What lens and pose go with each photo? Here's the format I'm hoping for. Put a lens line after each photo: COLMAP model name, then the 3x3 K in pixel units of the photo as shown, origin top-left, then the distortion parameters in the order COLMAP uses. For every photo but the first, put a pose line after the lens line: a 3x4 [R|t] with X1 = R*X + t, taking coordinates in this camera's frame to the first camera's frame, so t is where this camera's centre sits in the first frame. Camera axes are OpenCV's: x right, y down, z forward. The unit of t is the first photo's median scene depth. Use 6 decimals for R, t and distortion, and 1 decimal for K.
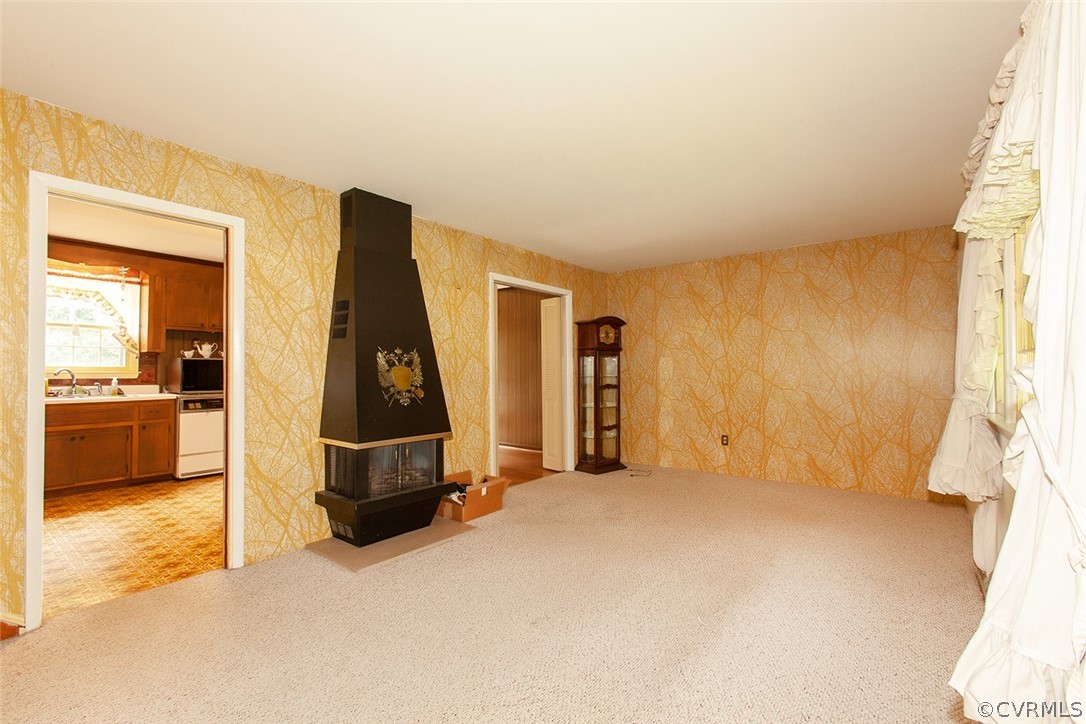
lens RADIAL K [[481.2, 0, 541.6], [0, 481.2, 360.6], [0, 0, 1]] dist [-0.000070, 0.000854]
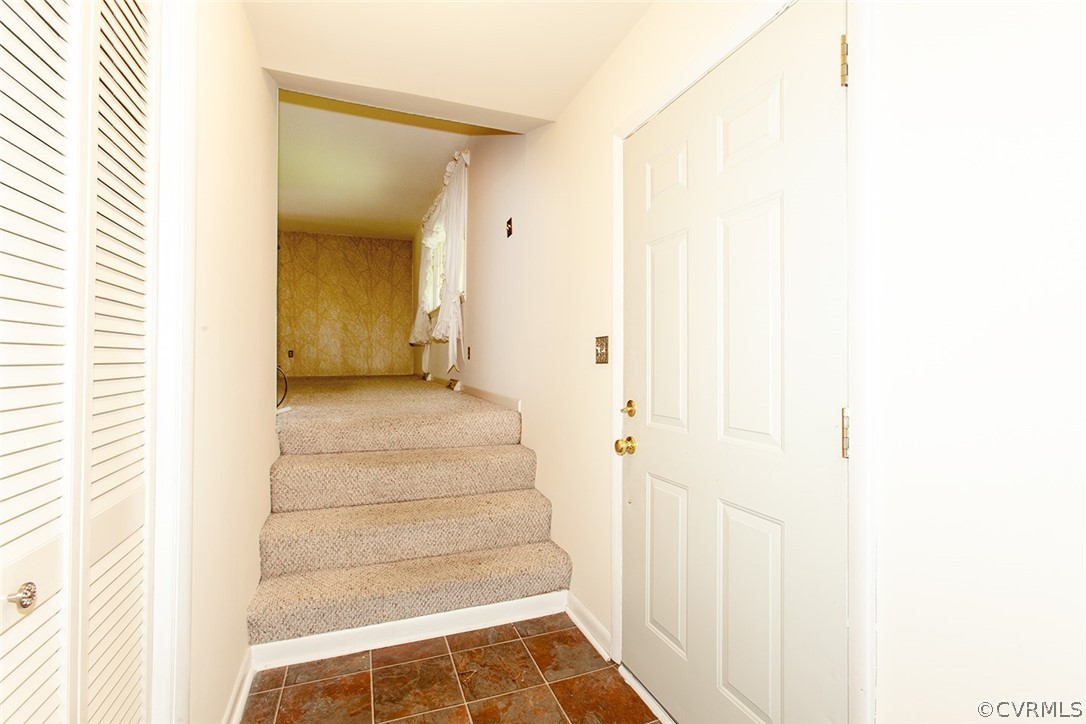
lens RADIAL K [[481.2, 0, 543.8], [0, 481.2, 354.8], [0, 0, 1]] dist [-0.000070, 0.000854]
pose [[0.525159, -0.003712, 0.850996, -0.520446], [-0.017318, 0.999737, 0.015048, 0.142377], [-0.850828, -0.022640, 0.524956, -0.496572]]
